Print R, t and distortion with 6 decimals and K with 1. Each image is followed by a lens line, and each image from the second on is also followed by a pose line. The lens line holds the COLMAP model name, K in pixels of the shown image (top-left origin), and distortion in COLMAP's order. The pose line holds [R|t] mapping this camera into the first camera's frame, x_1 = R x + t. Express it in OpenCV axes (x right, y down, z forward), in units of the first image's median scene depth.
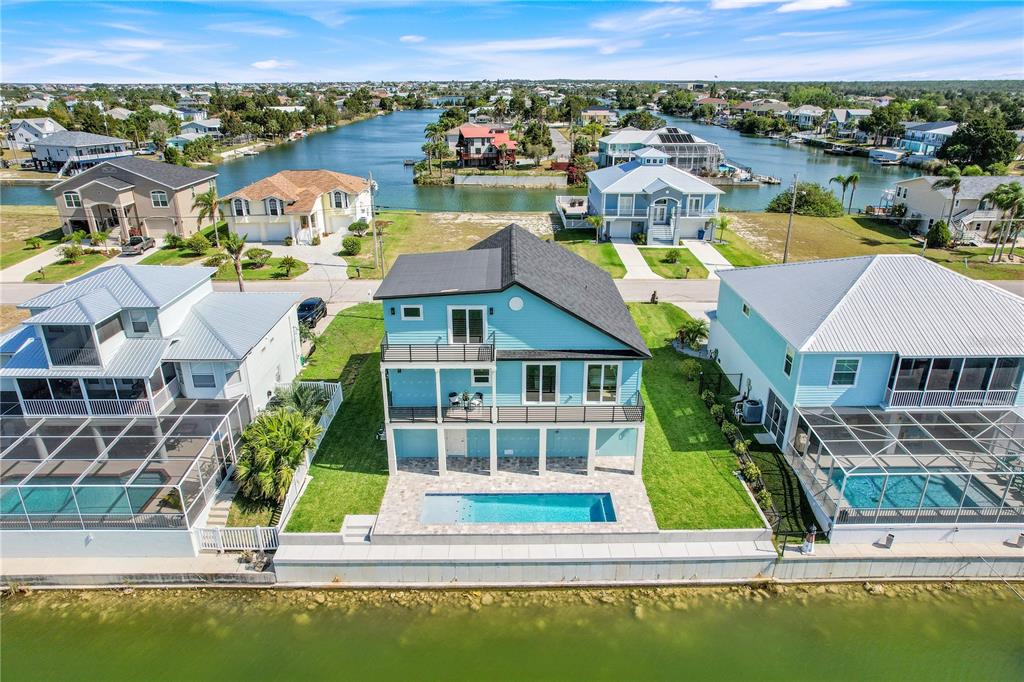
lens RADIAL K [[656.3, 0, 515.1], [0, 656.3, 343.3], [0, 0, 1]] dist [-0.086772, 0.081221]
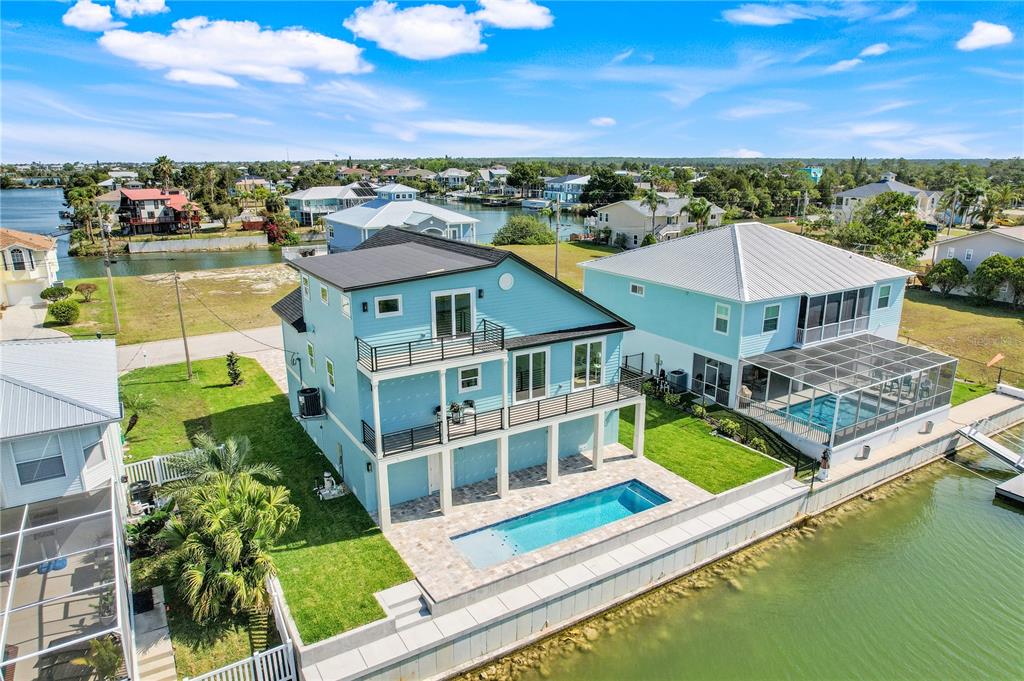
lens RADIAL K [[656.3, 0, 515.1], [0, 656.3, 342.8], [0, 0, 1]] dist [-0.086772, 0.081221]
pose [[0.859304, -0.139407, 0.492101, -0.399745], [0.192756, 0.979464, -0.059116, 0.066321], [-0.473754, 0.145654, 0.868529, 0.267361]]
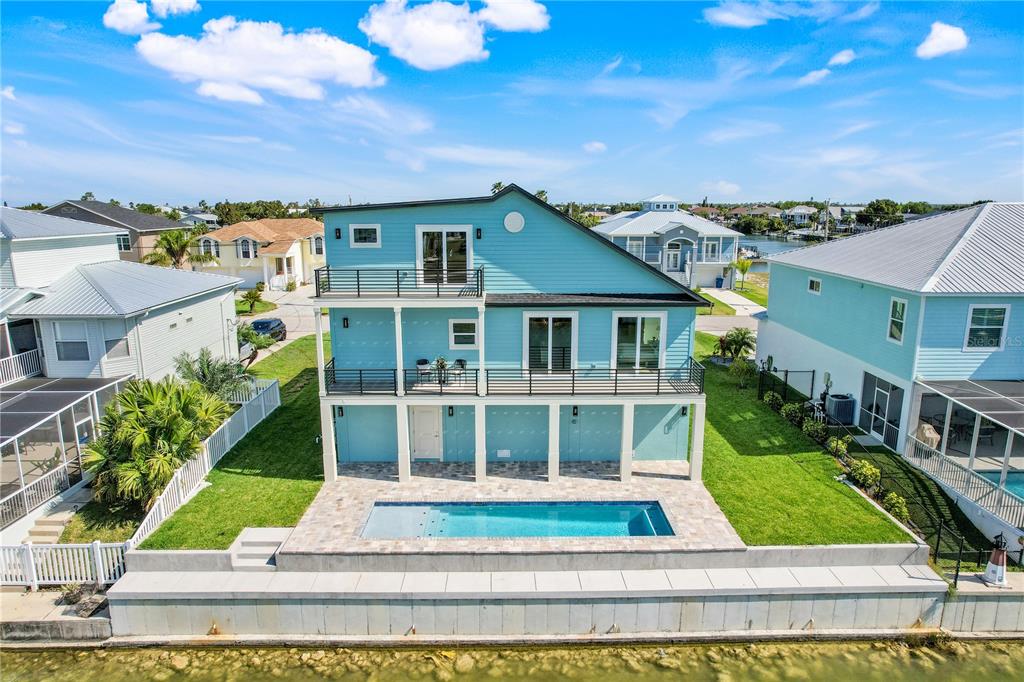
lens RADIAL K [[656.3, 0, 515.1], [0, 656.3, 343.3], [0, 0, 1]] dist [-0.086772, 0.081221]
pose [[0.999997, -0.001382, 0.001932, 0.001237], [0.001695, 0.984990, -0.172603, 0.181634], [-0.001665, 0.172606, 0.984990, 0.323347]]
